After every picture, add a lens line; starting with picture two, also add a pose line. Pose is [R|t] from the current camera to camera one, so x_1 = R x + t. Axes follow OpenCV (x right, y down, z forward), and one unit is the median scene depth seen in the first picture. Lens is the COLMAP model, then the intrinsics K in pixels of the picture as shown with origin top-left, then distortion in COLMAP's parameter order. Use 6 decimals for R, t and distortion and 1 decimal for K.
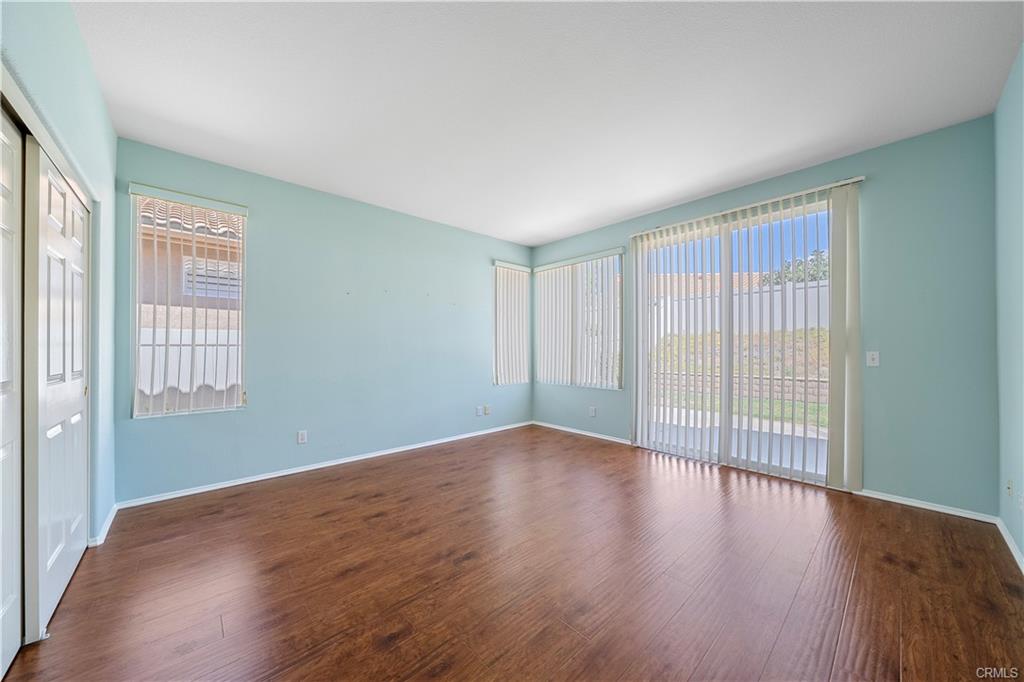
lens RADIAL K [[353.4, 0, 510.0], [0, 353.4, 346.9], [0, 0, 1]] dist [-0.003415, -0.000442]
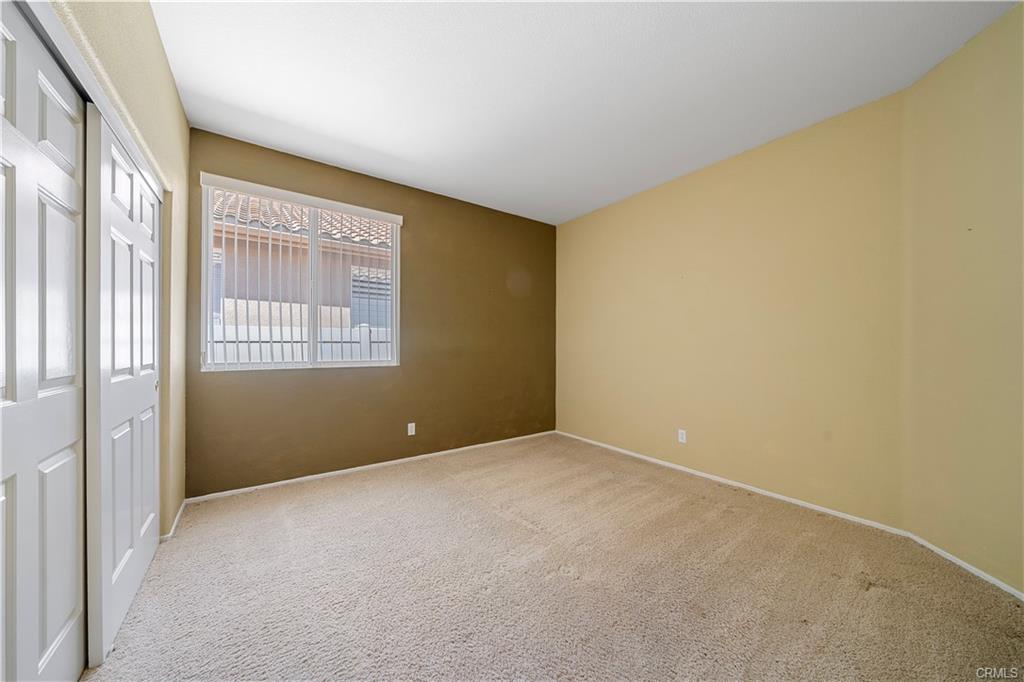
lens RADIAL K [[353.4, 0, 514.3], [0, 353.4, 343.3], [0, 0, 1]] dist [-0.003415, -0.000442]
pose [[0.994320, 0.002774, -0.106397, -0.140759], [-0.002143, 0.999979, 0.006046, 0.003079], [0.106411, -0.005784, 0.994305, 0.156723]]
